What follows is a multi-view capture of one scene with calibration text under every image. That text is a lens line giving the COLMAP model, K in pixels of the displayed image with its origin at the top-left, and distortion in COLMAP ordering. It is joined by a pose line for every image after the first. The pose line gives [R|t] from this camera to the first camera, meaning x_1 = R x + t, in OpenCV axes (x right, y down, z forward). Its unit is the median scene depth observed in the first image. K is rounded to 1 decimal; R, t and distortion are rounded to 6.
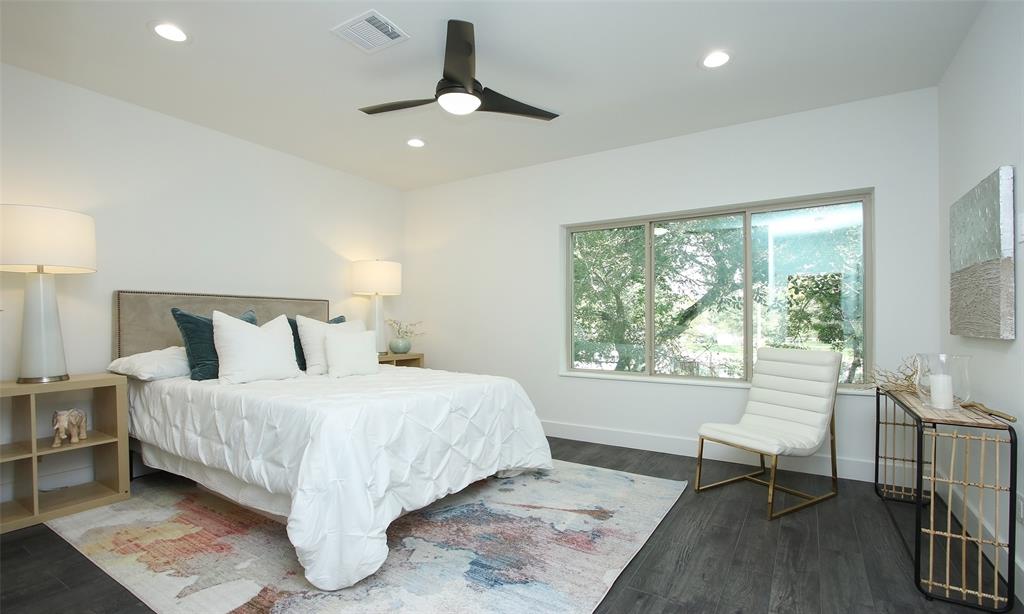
lens RADIAL K [[499.6, 0, 504.1], [0, 499.6, 325.8], [0, 0, 1]] dist [-0.018817, 0.000650]
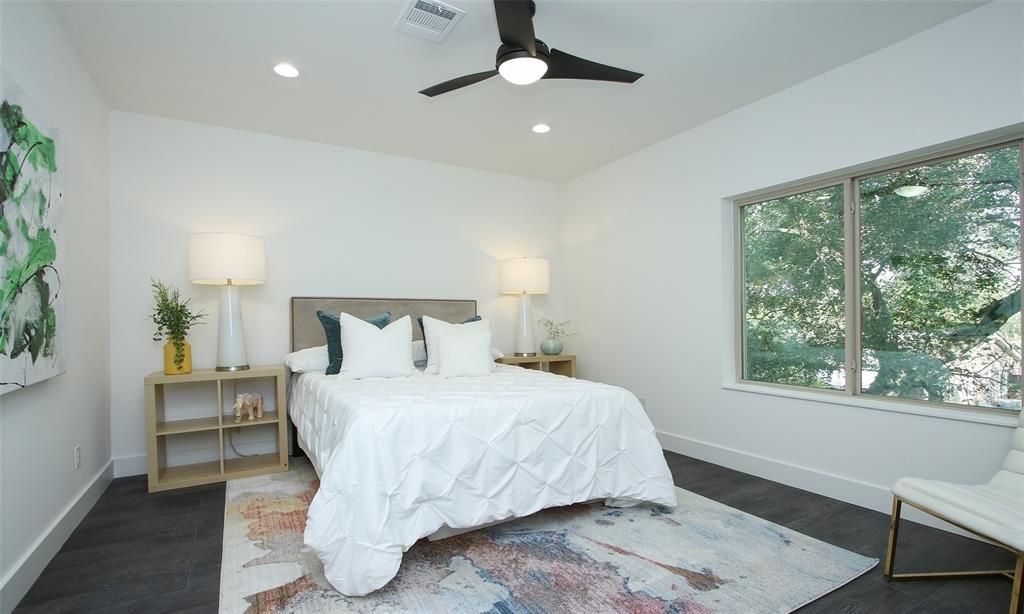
lens RADIAL K [[499.6, 0, 504.1], [0, 499.6, 325.8], [0, 0, 1]] dist [-0.018817, 0.000650]
pose [[0.872711, -0.001170, -0.488236, 0.286550], [0.001976, 0.999997, 0.001136, -0.001149], [0.488233, -0.001956, 0.872711, 0.208300]]
